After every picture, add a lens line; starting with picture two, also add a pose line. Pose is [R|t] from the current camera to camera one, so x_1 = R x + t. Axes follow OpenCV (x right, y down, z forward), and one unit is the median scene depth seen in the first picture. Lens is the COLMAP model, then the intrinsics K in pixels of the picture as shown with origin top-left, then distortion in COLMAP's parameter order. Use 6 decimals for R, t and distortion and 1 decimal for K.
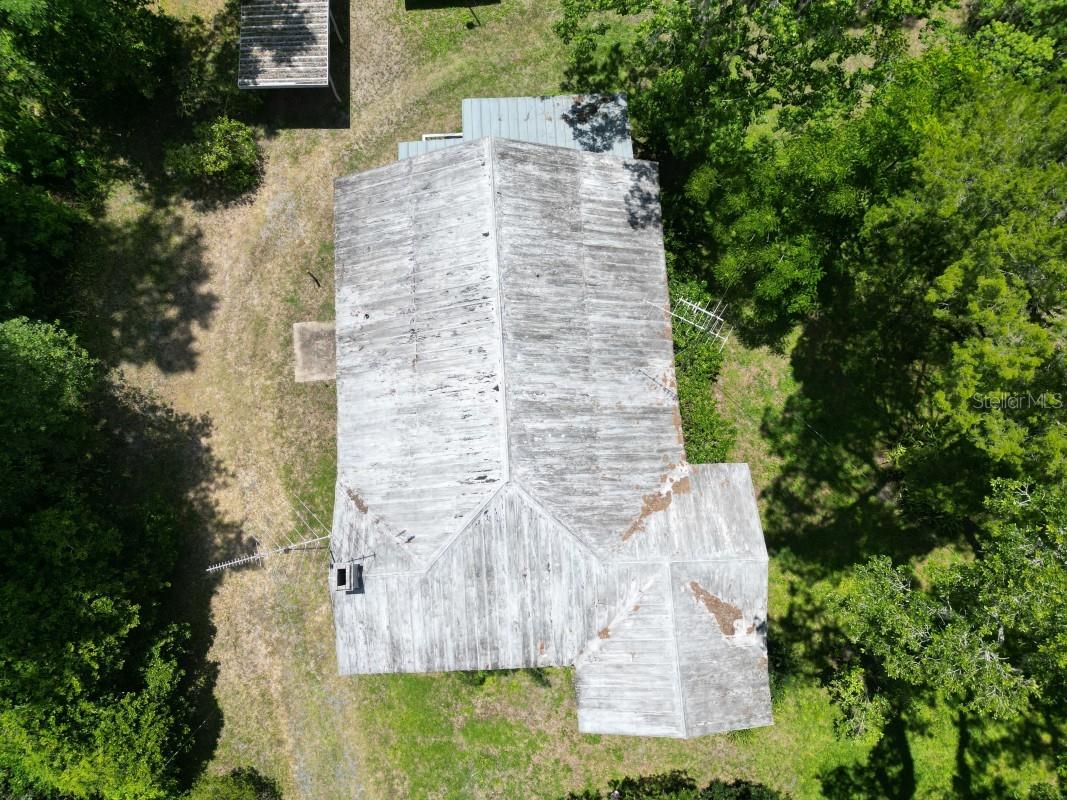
lens RADIAL K [[757.2, 0, 530.1], [0, 757.2, 407.0], [0, 0, 1]] dist [0.011714, -0.000208]
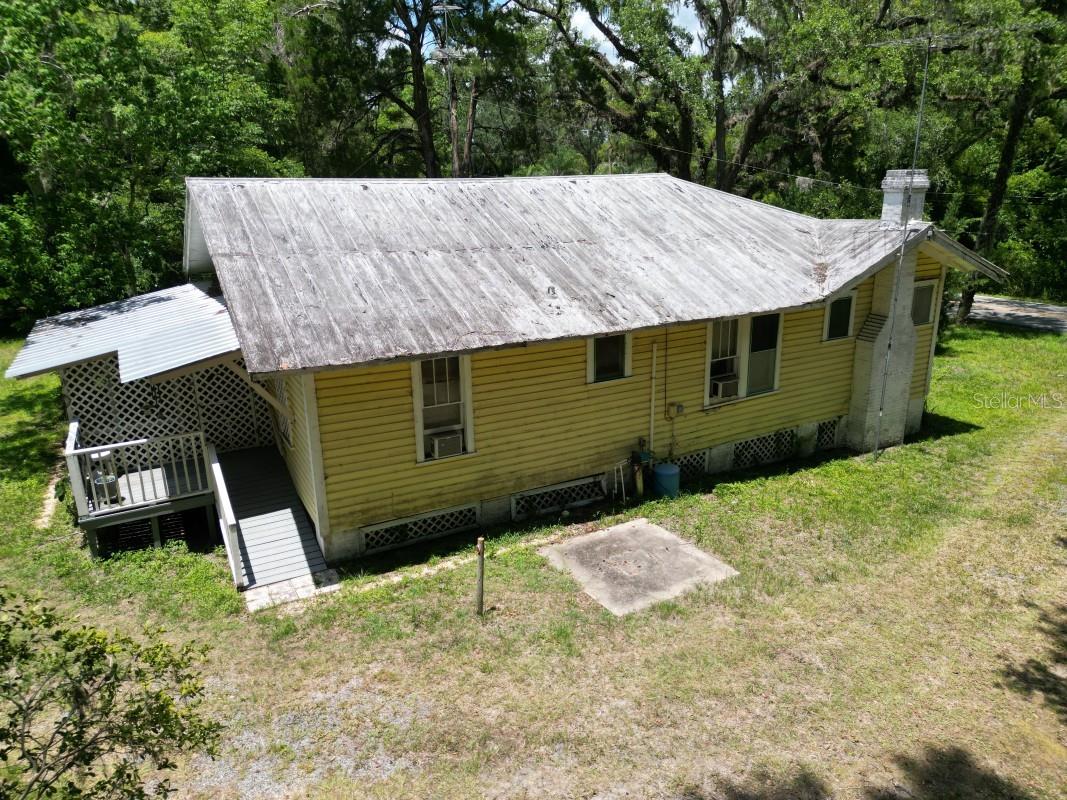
lens RADIAL K [[757.2, 0, 529.7], [0, 757.2, 399.4], [0, 0, 1]] dist [0.011714, -0.000208]
pose [[-0.430002, -0.239781, 0.870404, -0.619295], [0.891919, 0.036598, 0.450712, -0.333362], [-0.139927, 0.970137, 0.198128, 0.888040]]
